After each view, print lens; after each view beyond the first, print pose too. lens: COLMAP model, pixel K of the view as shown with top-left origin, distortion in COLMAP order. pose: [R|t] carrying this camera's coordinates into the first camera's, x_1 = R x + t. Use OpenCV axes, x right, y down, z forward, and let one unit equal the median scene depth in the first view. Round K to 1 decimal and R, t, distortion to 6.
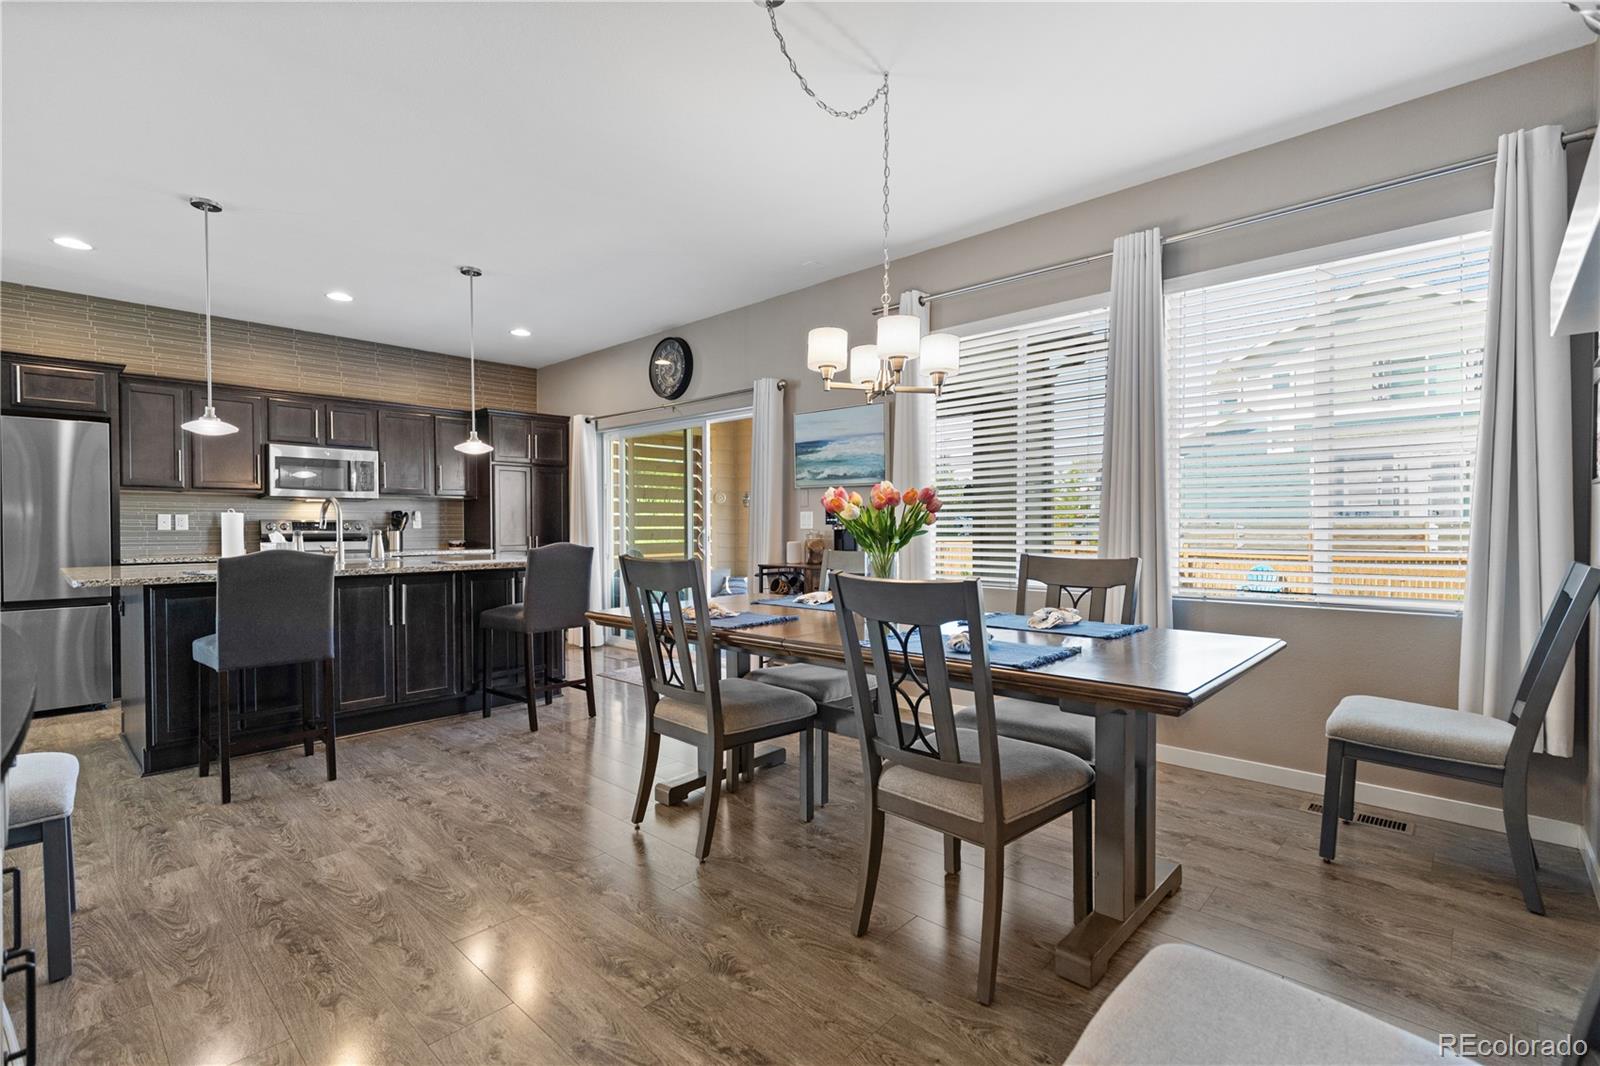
lens RADIAL K [[728.5, 0, 799.4], [0, 728.5, 529.5], [0, 0, 1]] dist [0.002537, 0.000284]
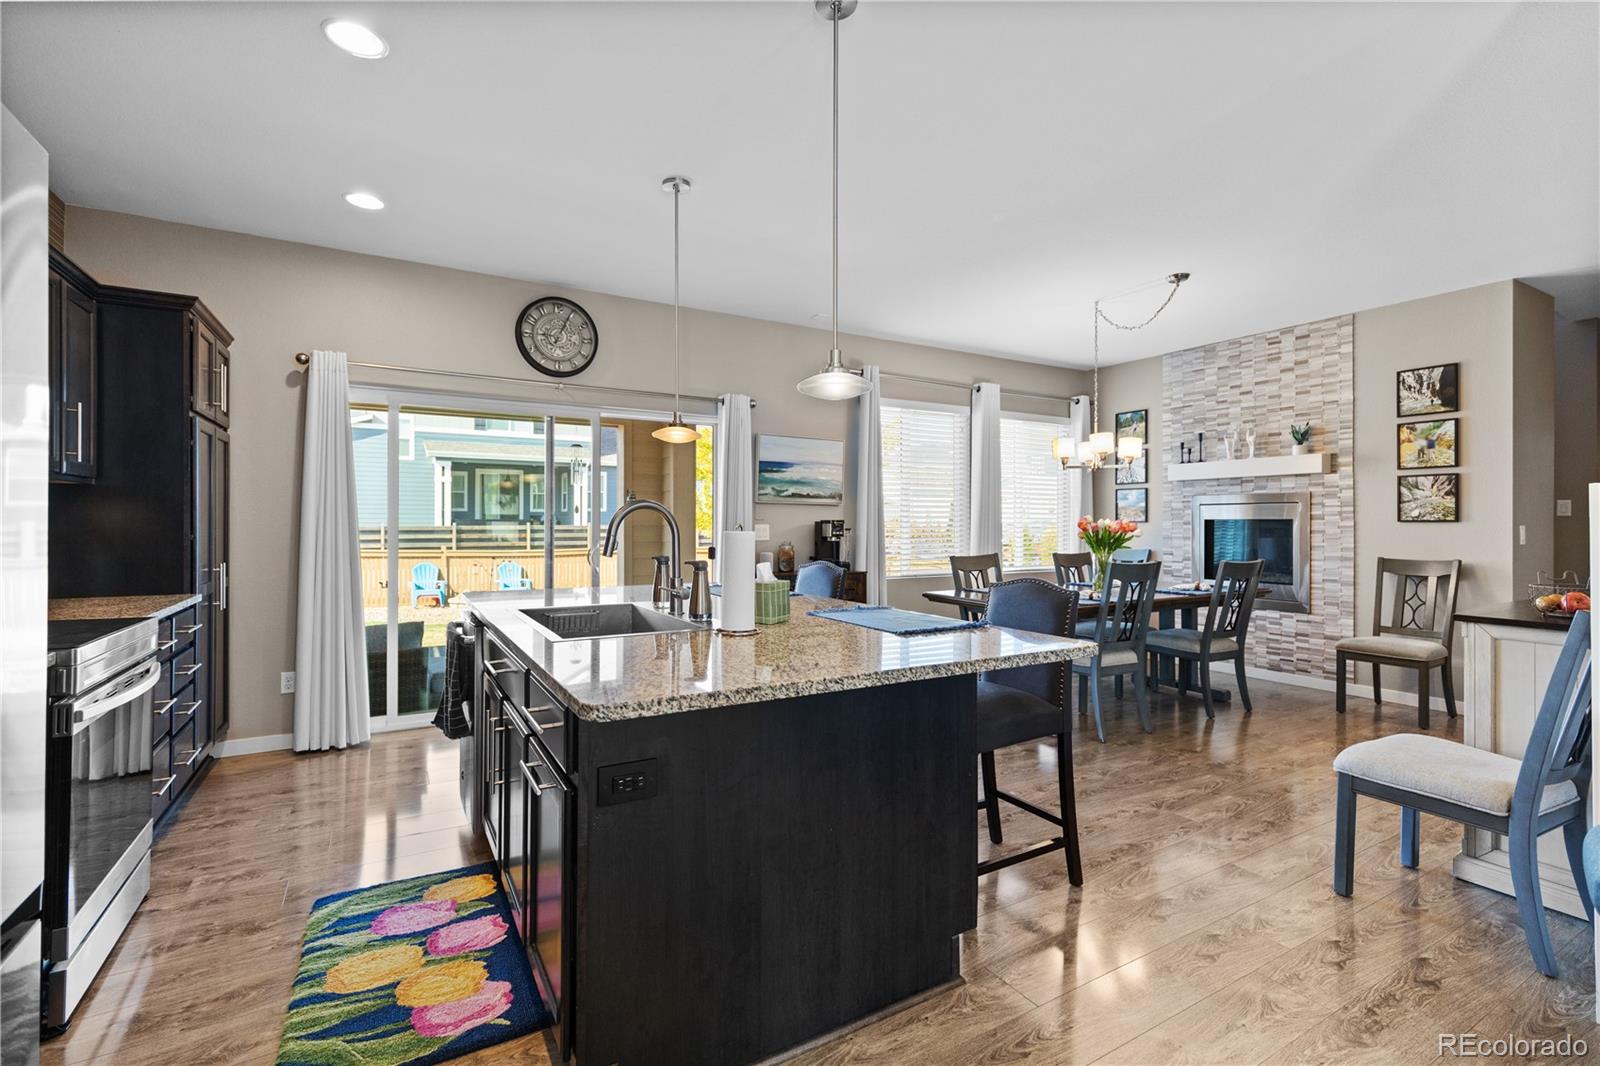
lens RADIAL K [[719.5, 0, 799.1], [0, 719.5, 521.6], [0, 0, 1]] dist [0.003729, 0.000342]
pose [[0.290561, 0.006316, 0.956836, -1.064289], [0.002118, 0.999972, -0.007244, -0.022658], [-0.956854, 0.004131, 0.290539, 0.677787]]
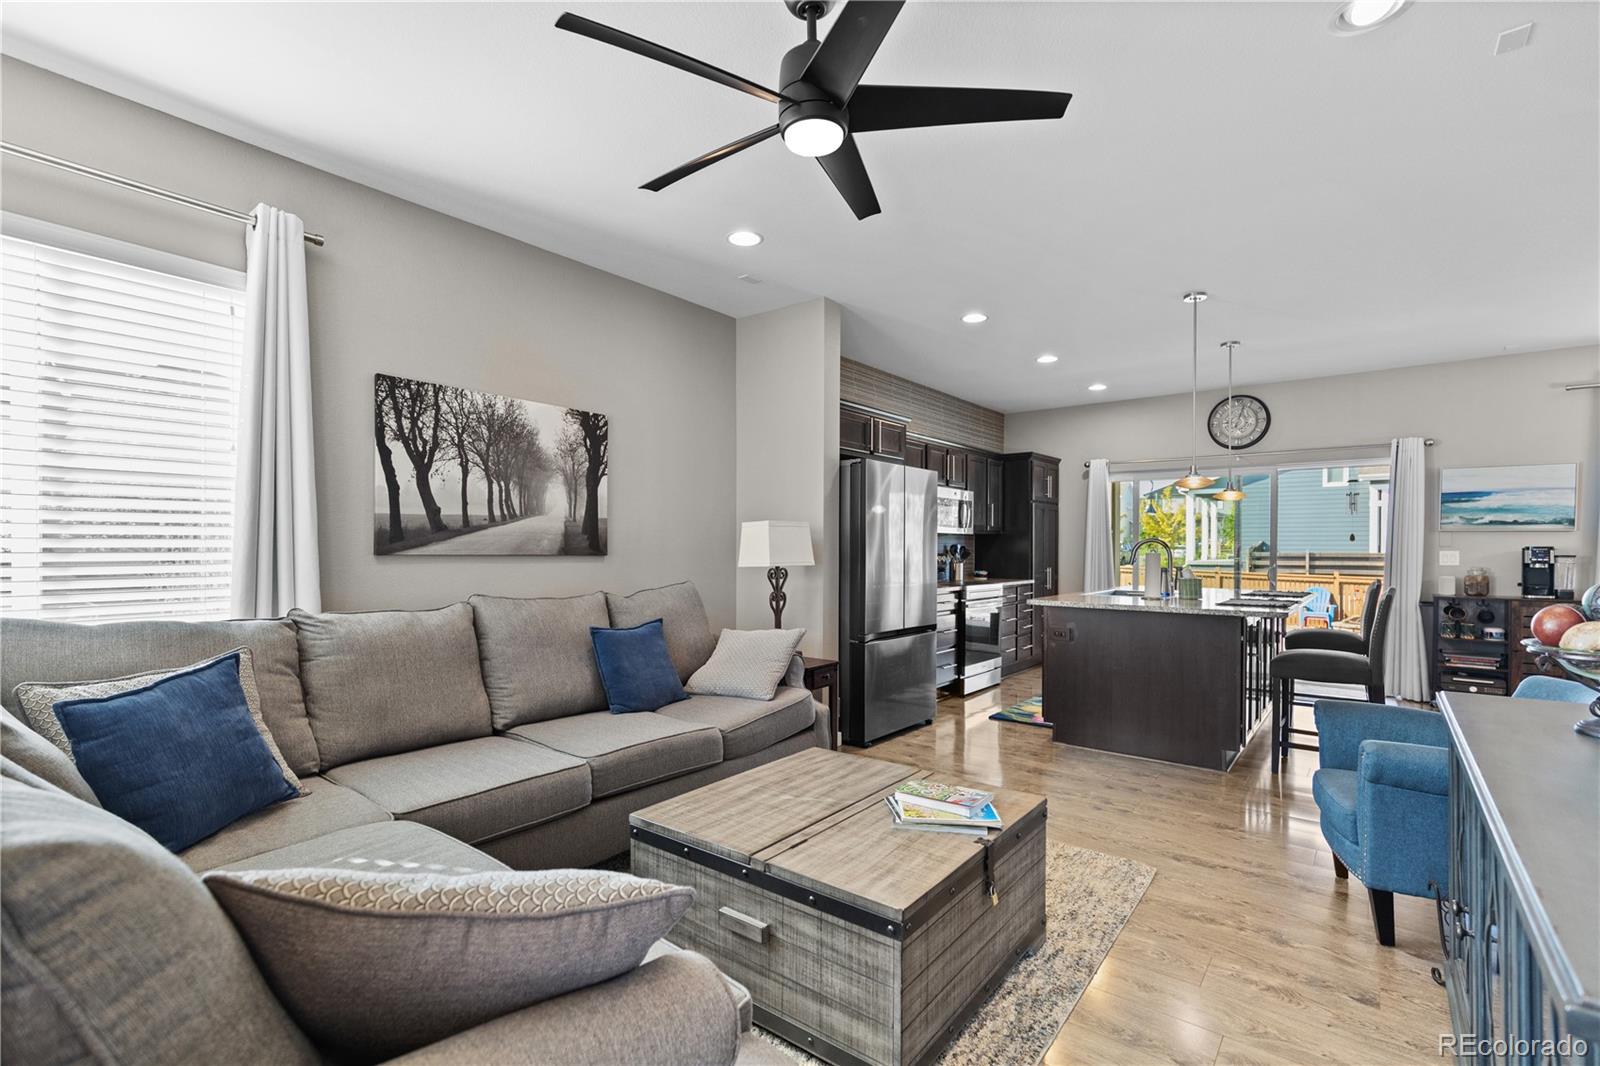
lens RADIAL K [[727.3, 0, 798.1], [0, 727.3, 551.1], [0, 0, 1]] dist [0.002348, 0.000407]
pose [[0.996965, 0.005660, 0.077645, -1.209368], [-0.005589, 0.999984, -0.001130, -0.018066], [-0.077650, 0.000693, 0.996980, -0.102039]]
